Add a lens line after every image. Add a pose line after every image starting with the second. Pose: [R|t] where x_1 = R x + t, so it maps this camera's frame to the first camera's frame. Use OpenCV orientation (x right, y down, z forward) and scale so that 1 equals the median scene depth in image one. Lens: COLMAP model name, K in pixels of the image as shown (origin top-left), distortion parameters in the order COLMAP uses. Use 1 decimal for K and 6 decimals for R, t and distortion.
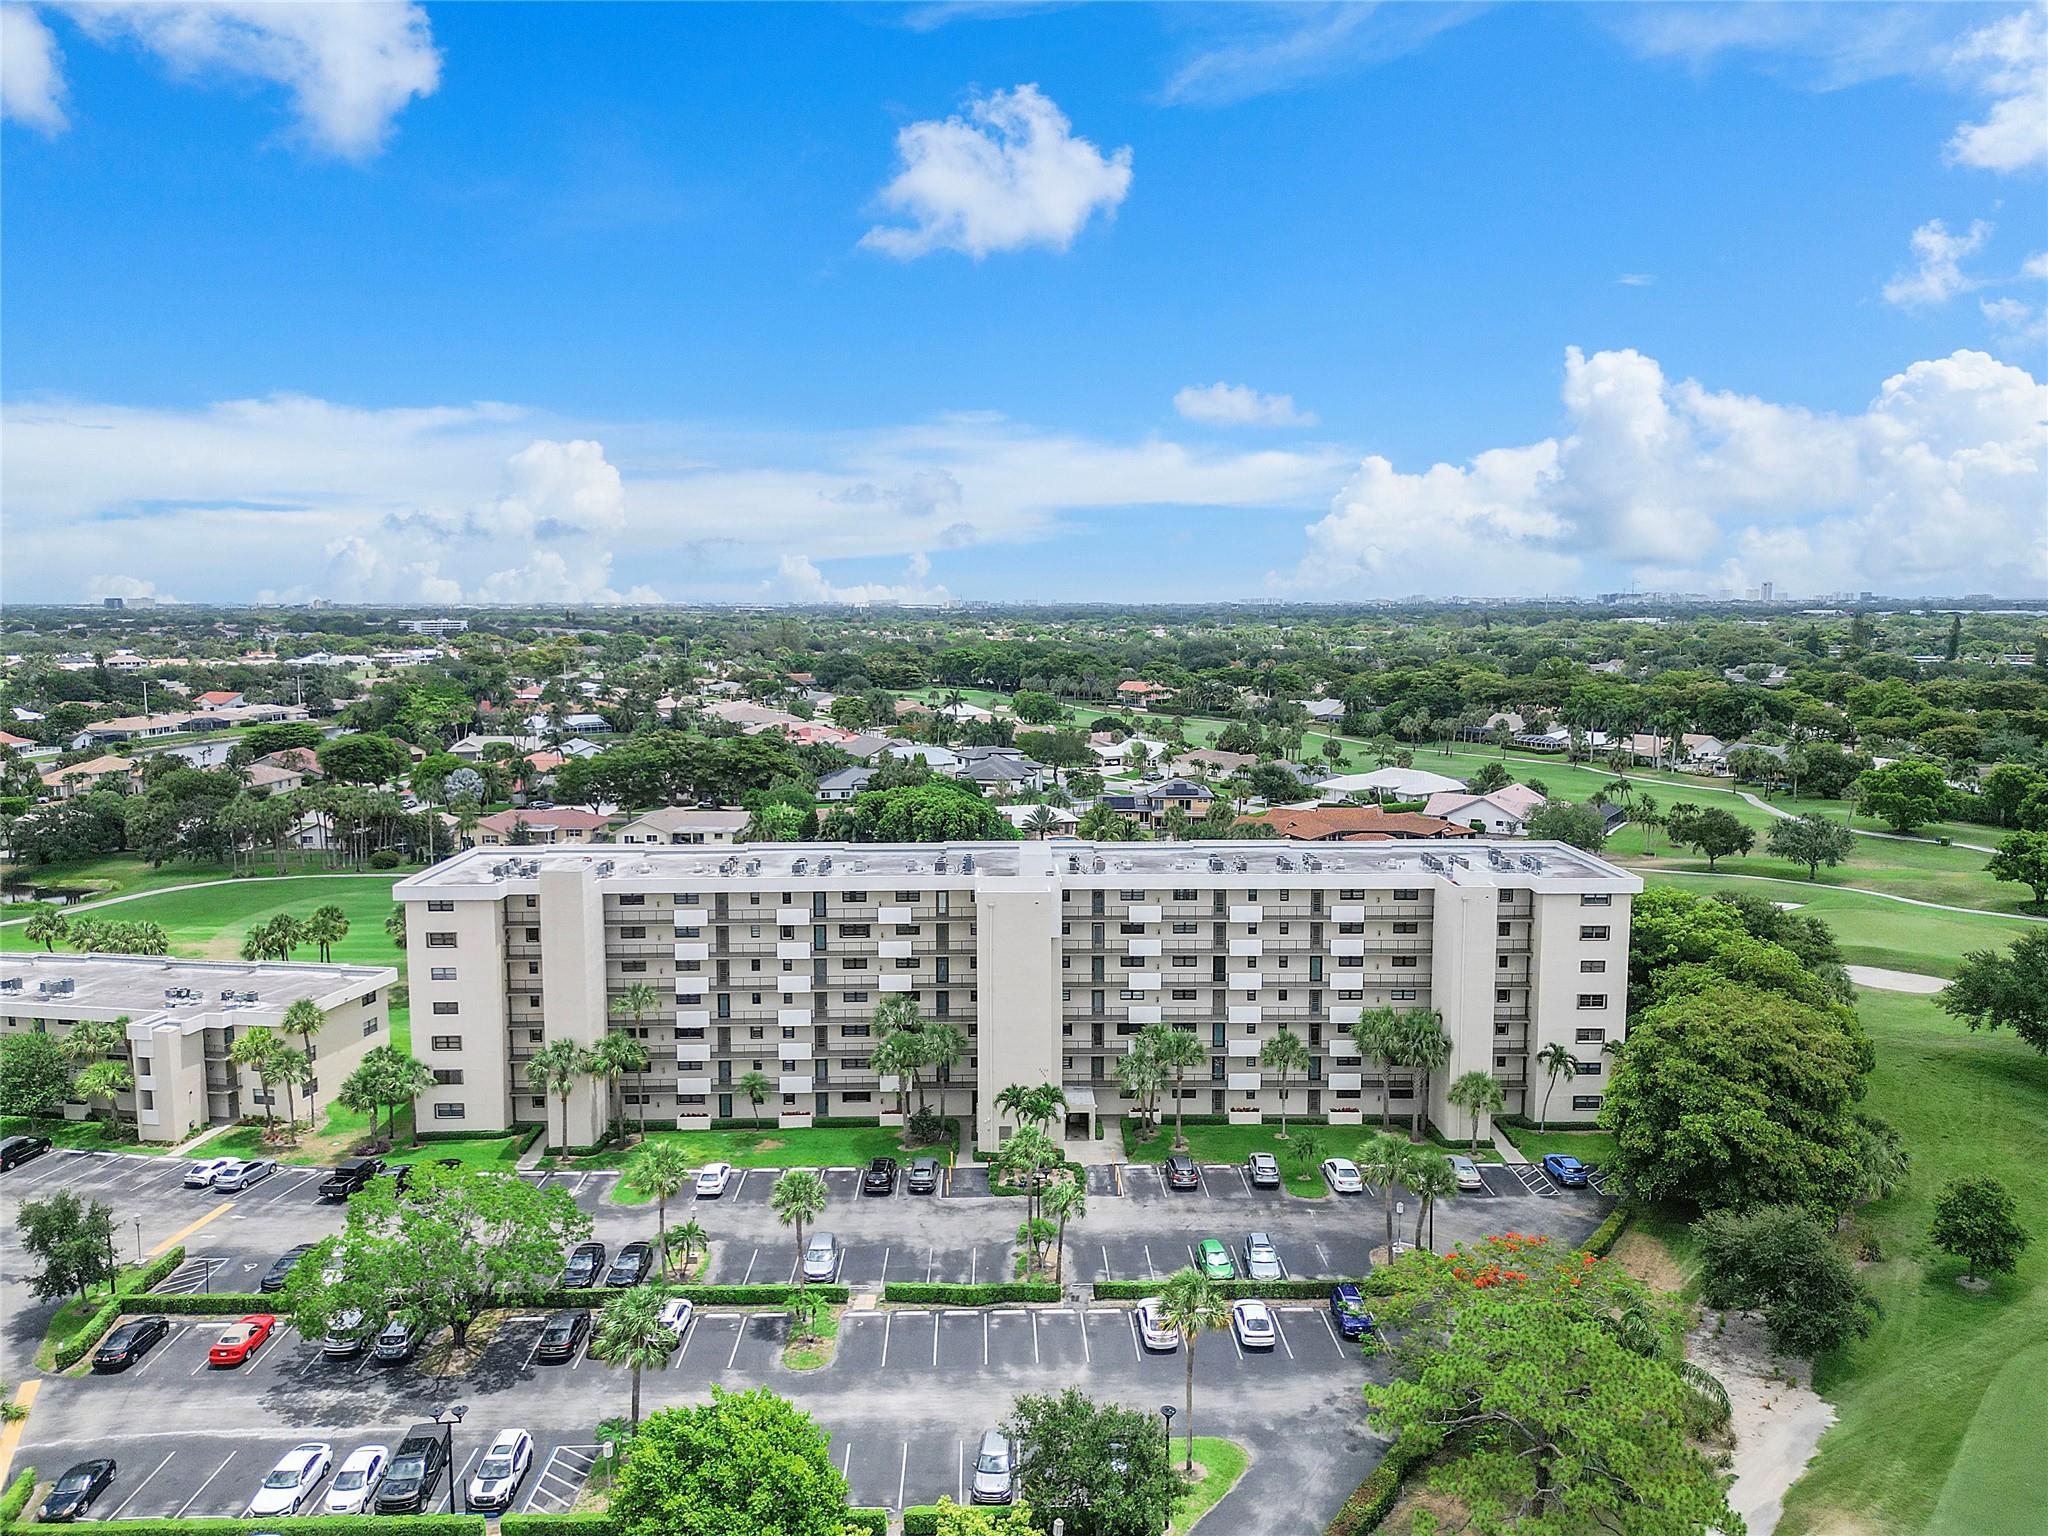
lens RADIAL K [[1438.3, 0, 1012.9], [0, 1438.3, 753.1], [0, 0, 1]] dist [0.029887, -0.016785]
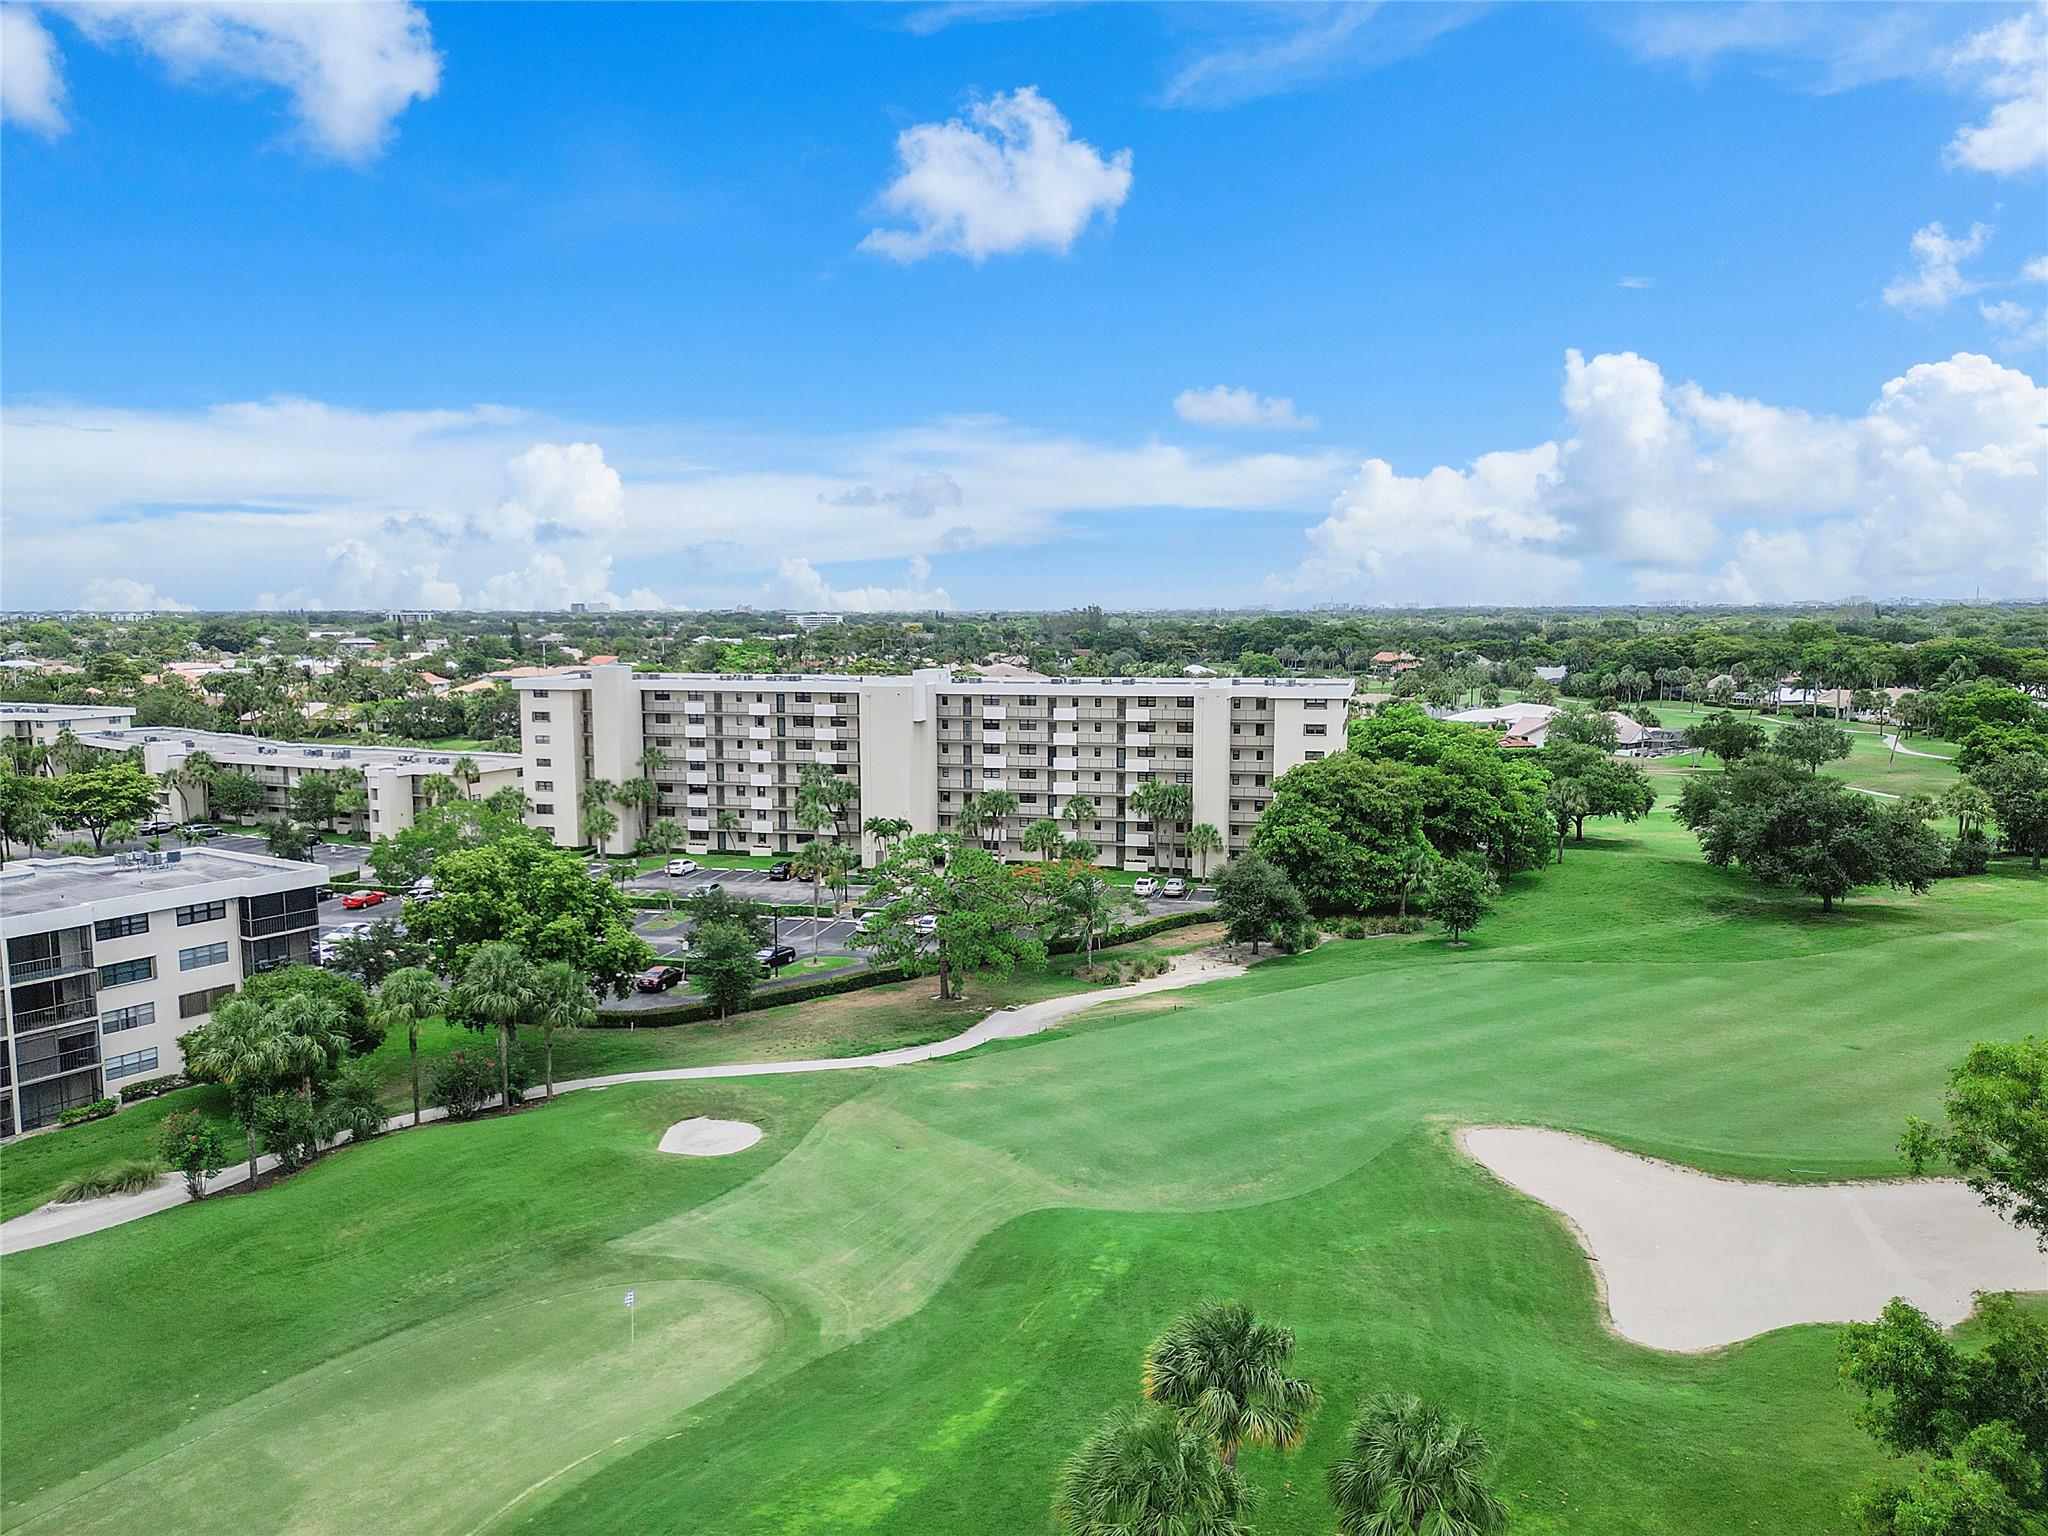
lens RADIAL K [[1438.3, 0, 1024.9], [0, 1438.3, 772.3], [0, 0, 1]] dist [0.029887, -0.016785]
pose [[0.967899, 0.029847, -0.249560, 0.466348], [-0.027592, 0.999541, 0.012531, 0.150953], [0.249819, -0.005243, 0.968278, -0.334302]]
